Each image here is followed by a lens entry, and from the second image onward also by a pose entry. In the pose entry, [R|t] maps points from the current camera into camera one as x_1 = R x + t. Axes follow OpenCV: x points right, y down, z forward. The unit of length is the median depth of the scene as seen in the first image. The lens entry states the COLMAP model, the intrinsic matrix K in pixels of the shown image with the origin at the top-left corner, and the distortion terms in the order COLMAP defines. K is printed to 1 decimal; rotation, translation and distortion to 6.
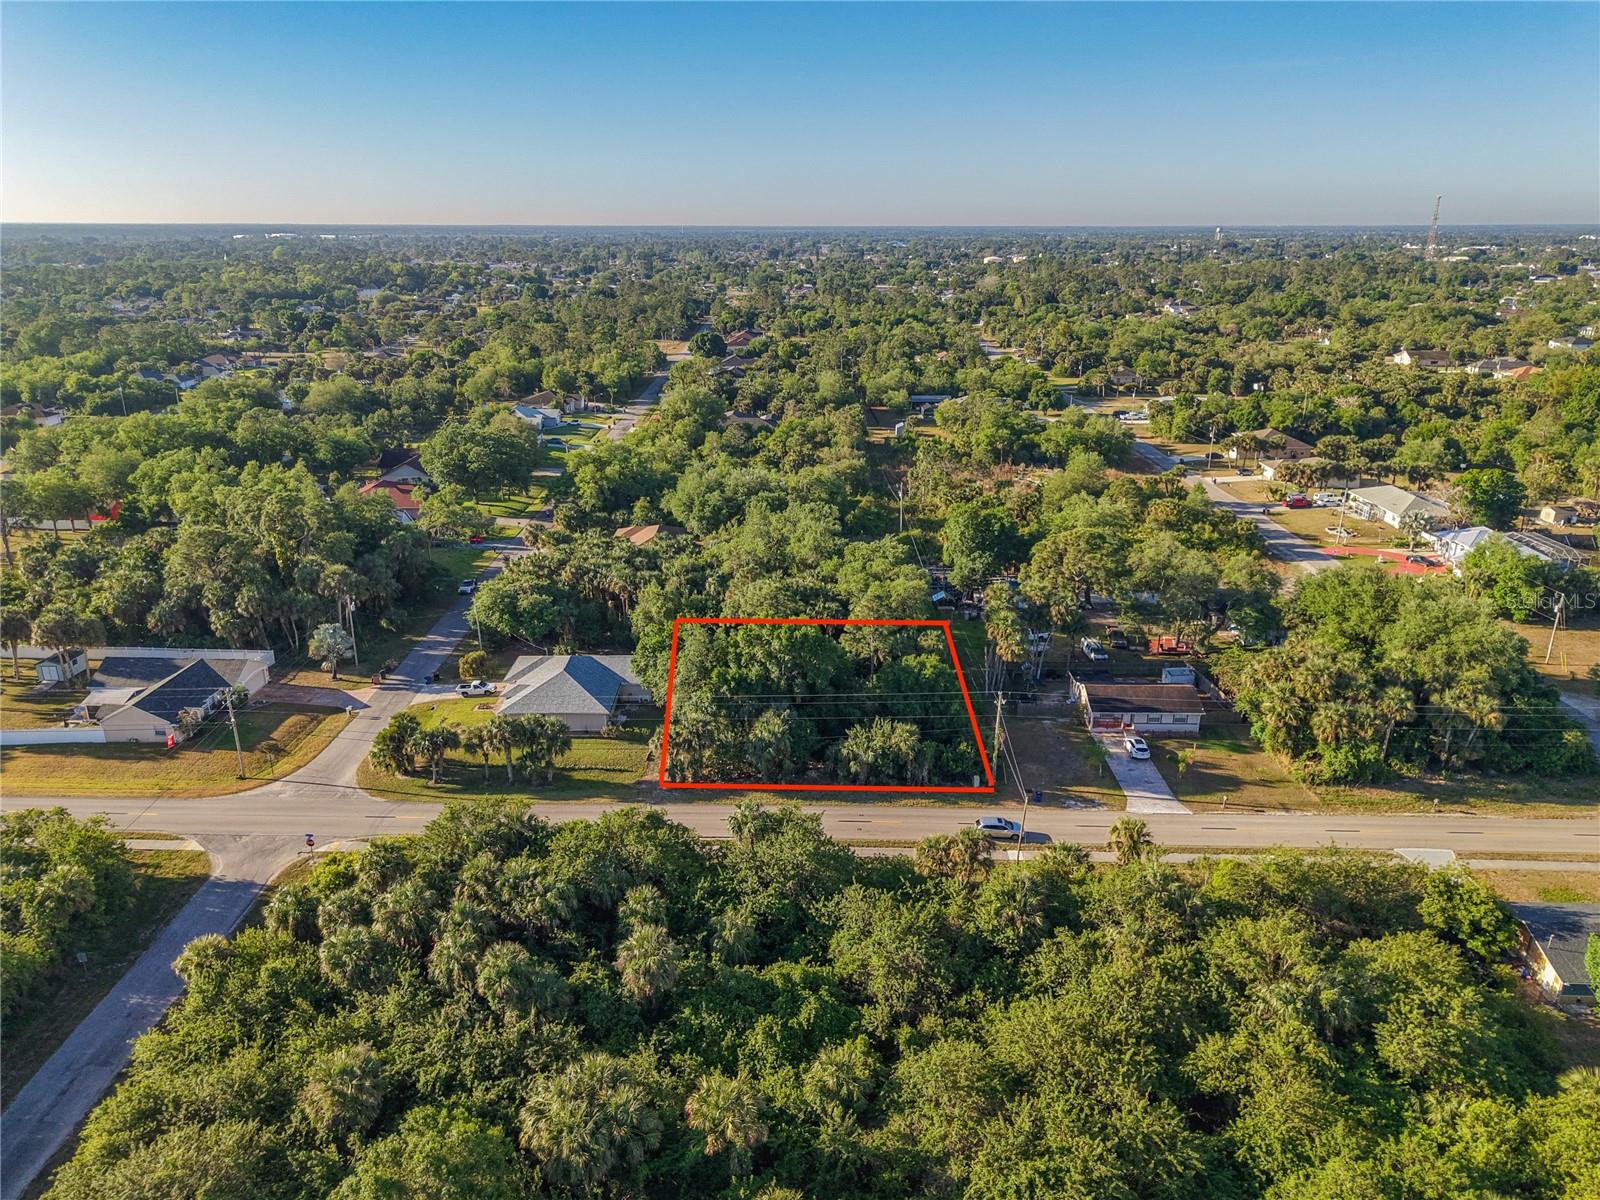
lens RADIAL K [[1125.0, 0, 800.0], [0, 1125.0, 600.0], [0, 0, 1]] dist [0.008863, 0.003503]
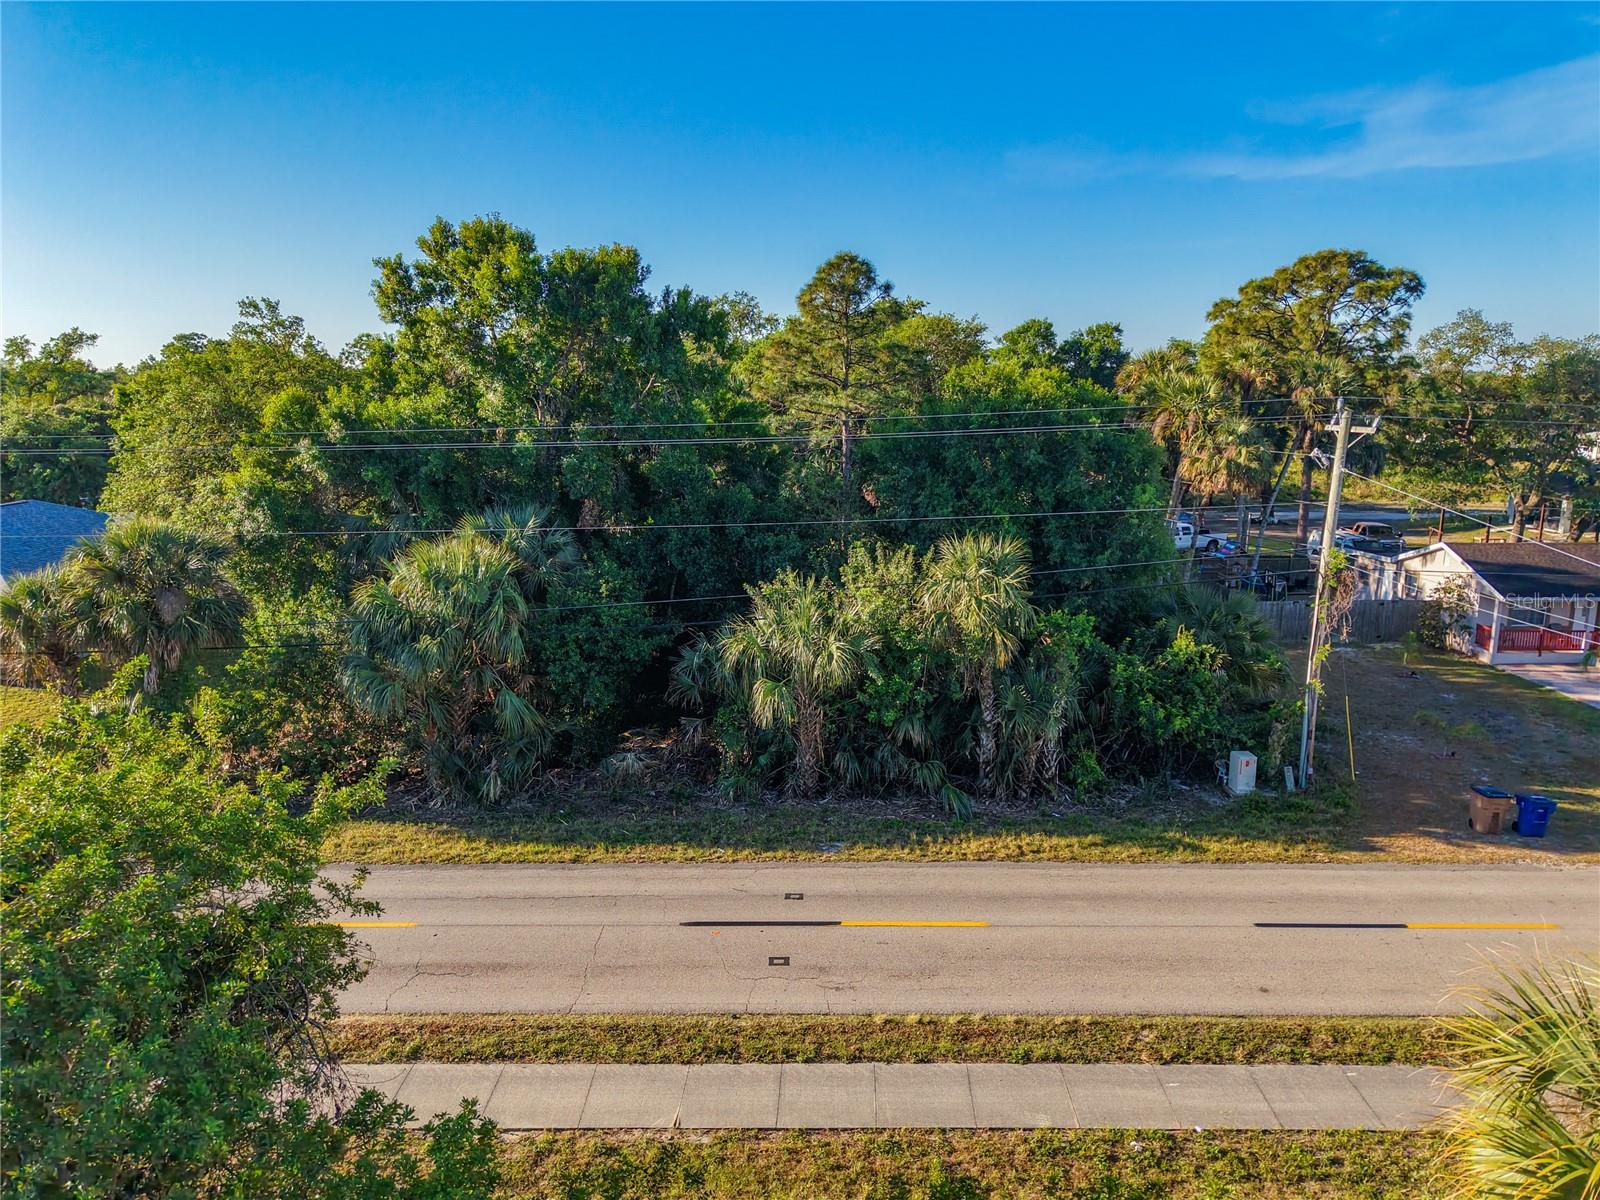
lens RADIAL K [[1125.0, 0, 800.0], [0, 1125.0, 600.0], [0, 0, 1]] dist [0.008863, 0.003503]
pose [[0.999801, -0.017962, 0.008666, 0.052127], [0.018922, 0.991639, -0.127648, 0.154721], [-0.006301, 0.127786, 0.991782, 0.743089]]
